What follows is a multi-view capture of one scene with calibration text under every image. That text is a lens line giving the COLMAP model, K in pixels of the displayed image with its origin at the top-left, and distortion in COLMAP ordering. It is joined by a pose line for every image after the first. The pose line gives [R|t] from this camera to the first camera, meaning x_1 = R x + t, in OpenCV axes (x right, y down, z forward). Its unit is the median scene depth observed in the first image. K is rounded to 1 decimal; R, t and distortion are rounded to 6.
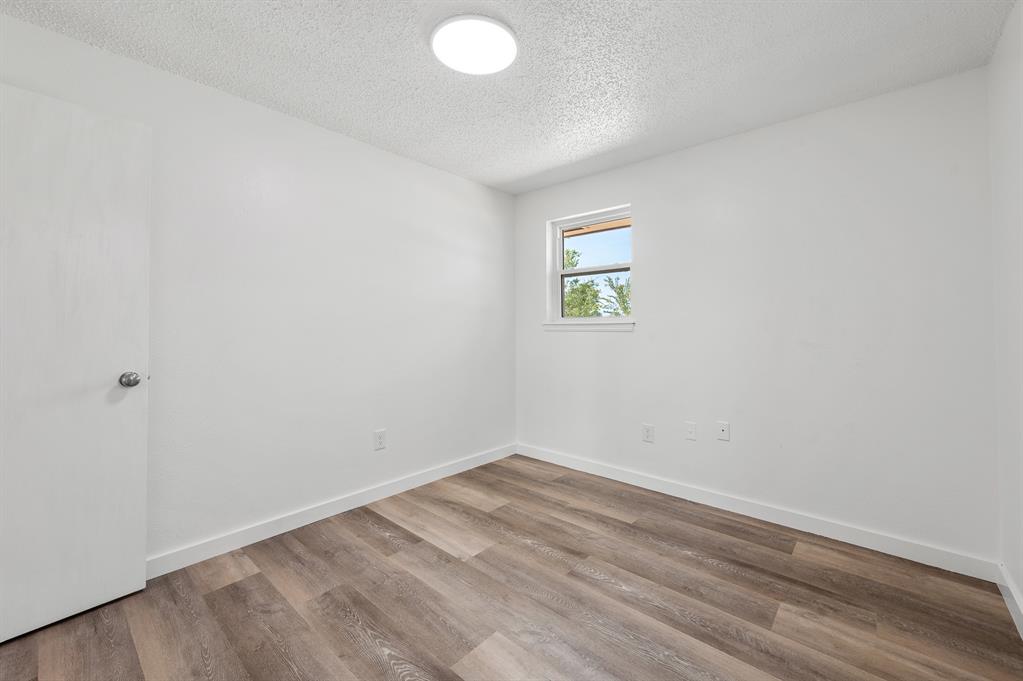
lens RADIAL K [[411.1, 0, 521.2], [0, 411.1, 324.9], [0, 0, 1]] dist [0.001122, 0.000274]
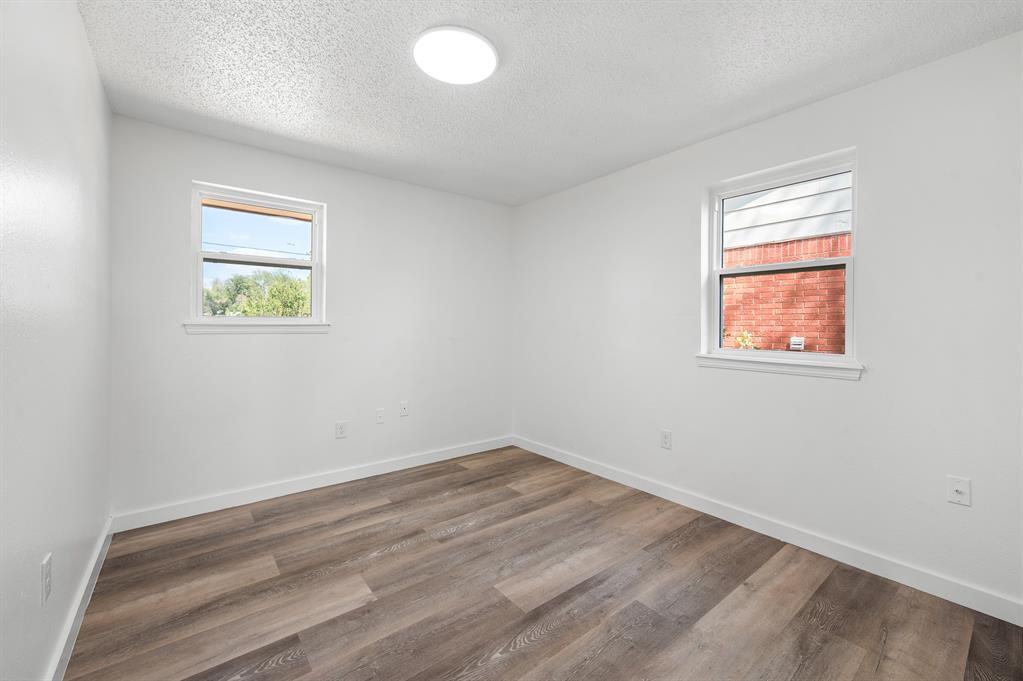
lens RADIAL K [[411.1, 0, 503.0], [0, 411.1, 332.5], [0, 0, 1]] dist [0.001122, 0.000274]
pose [[0.198834, -0.010002, 0.979982, -0.865593], [-0.007677, 0.999901, 0.011763, -0.000820], [-0.980003, -0.009863, 0.198737, 0.532048]]
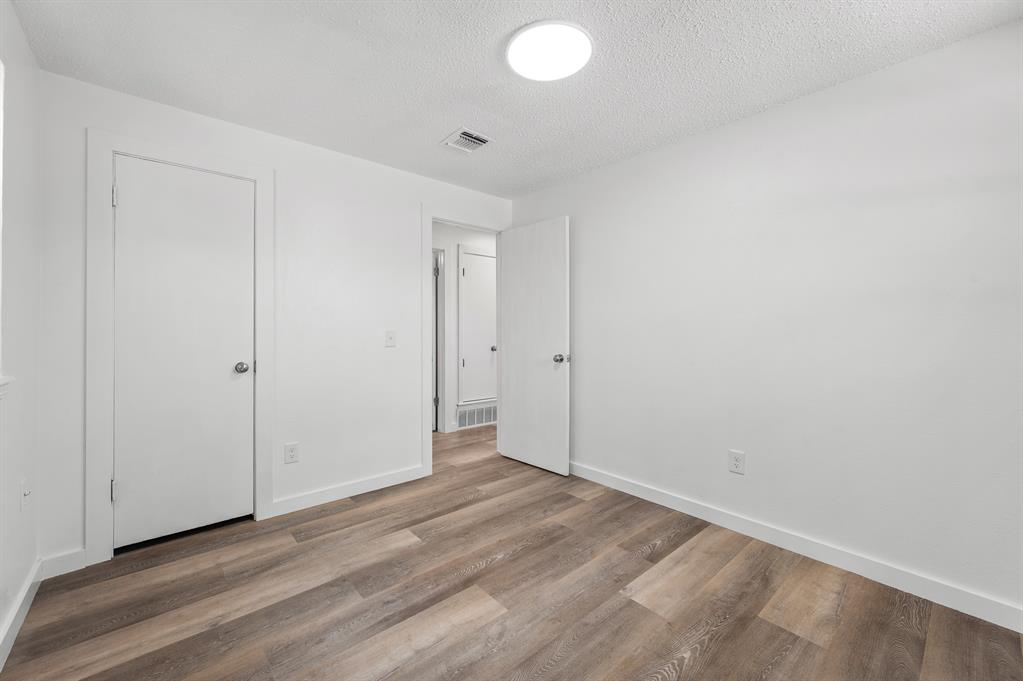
lens RADIAL K [[411.1, 0, 509.1], [0, 411.1, 335.0], [0, 0, 1]] dist [0.001122, 0.000274]
pose [[-0.141259, 0.013780, -0.989877, 0.716977], [0.002601, 0.999905, 0.013548, 0.003450], [0.989969, -0.000661, -0.141281, 0.826598]]
